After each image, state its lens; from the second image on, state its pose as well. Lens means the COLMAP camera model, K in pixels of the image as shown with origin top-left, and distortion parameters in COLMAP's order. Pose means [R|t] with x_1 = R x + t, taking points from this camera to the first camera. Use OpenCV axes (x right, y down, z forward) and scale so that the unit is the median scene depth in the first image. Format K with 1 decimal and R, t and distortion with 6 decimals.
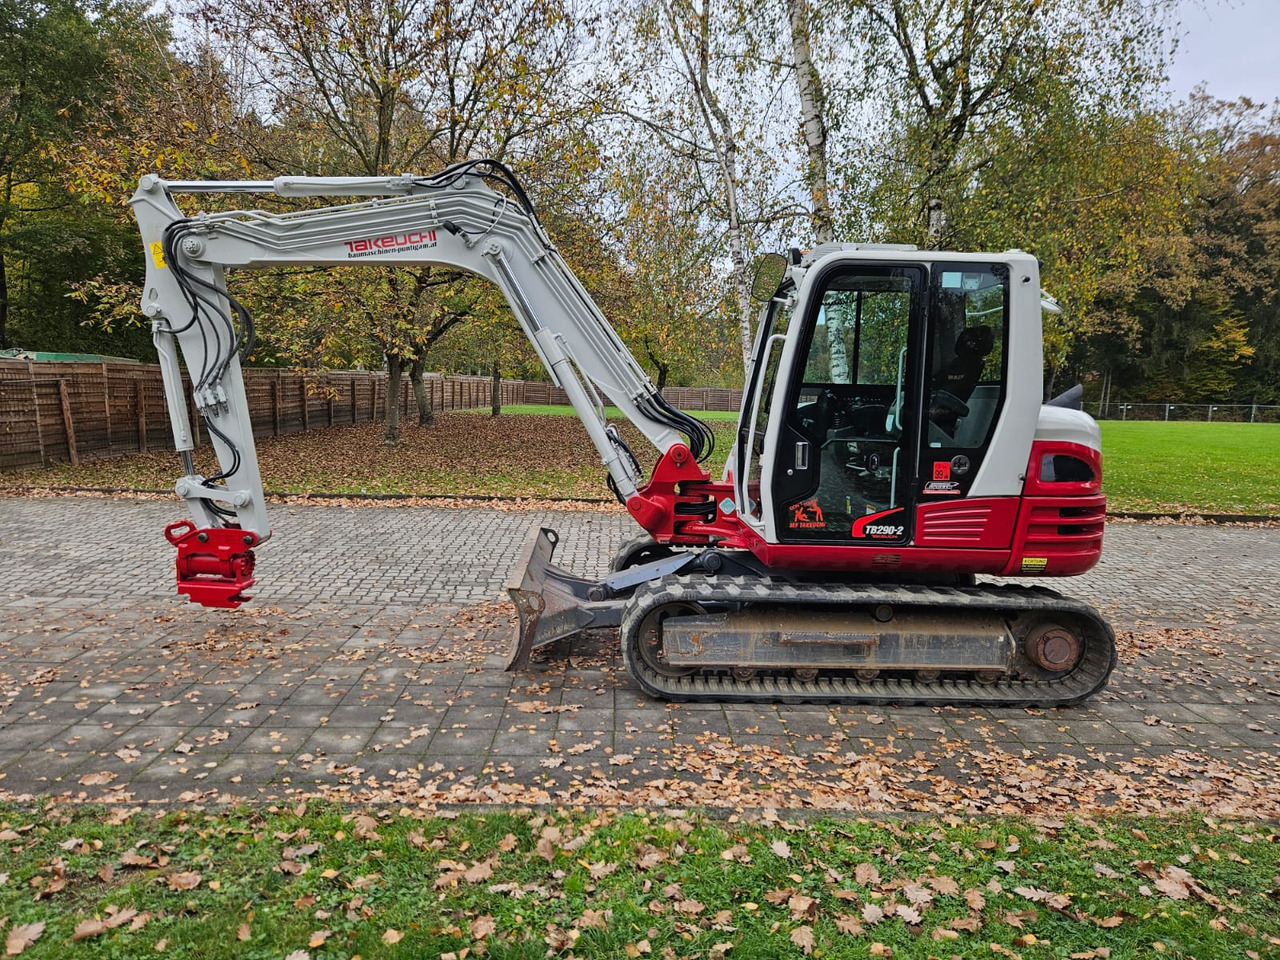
lens RADIAL K [[847.8, 0, 640.0], [0, 847.8, 480.0], [0, 0, 1]] dist [0.054126, -0.002648]
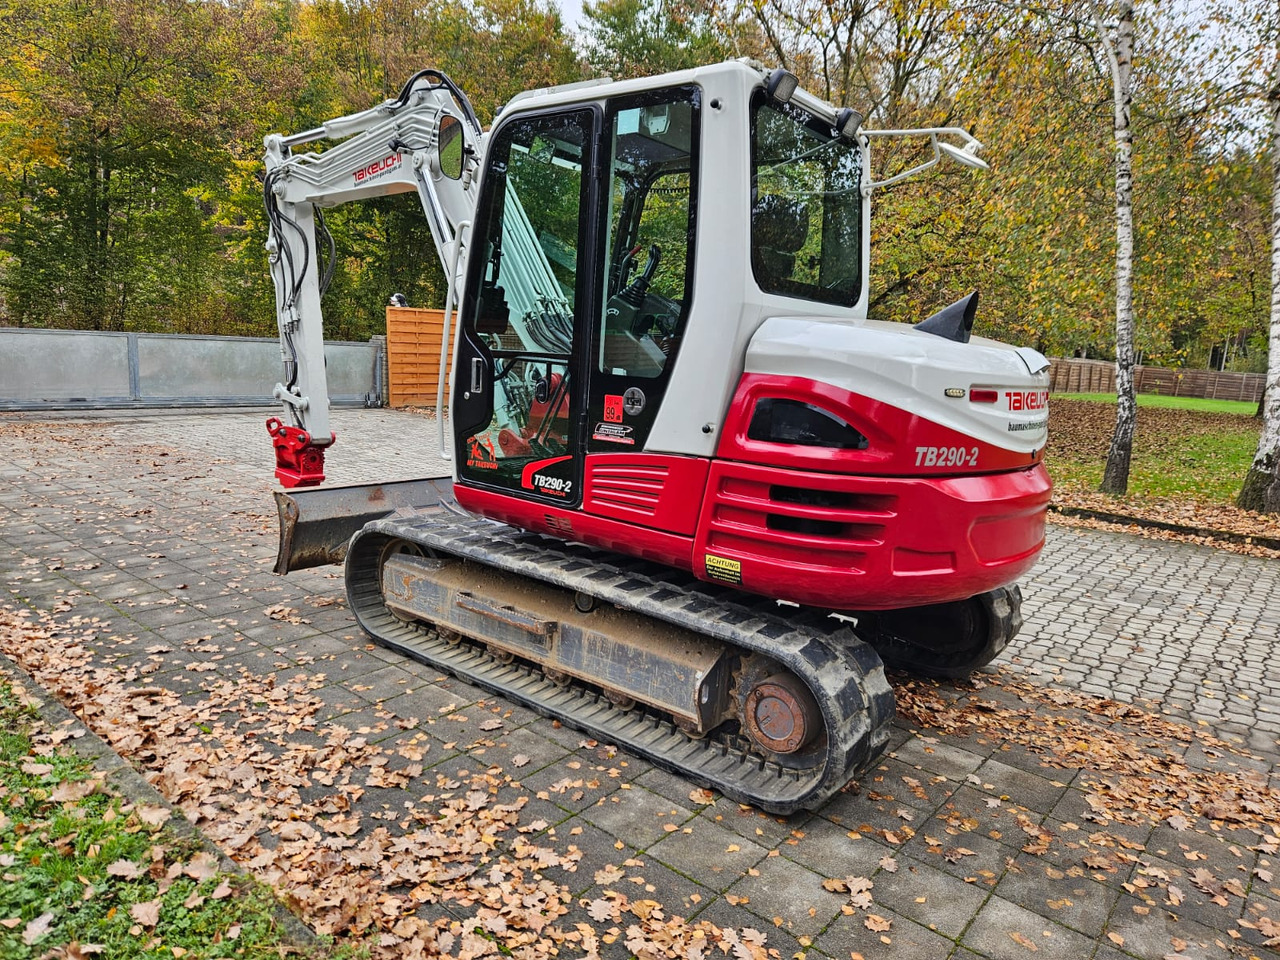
lens RADIAL K [[847.8, 0, 640.0], [0, 847.8, 480.0], [0, 0, 1]] dist [0.054126, -0.002648]
pose [[0.754785, 0.125978, -0.643762, 0.816434], [-0.113514, 0.991664, 0.060970, 0.002604], [0.646076, 0.027057, 0.762793, 0.489485]]
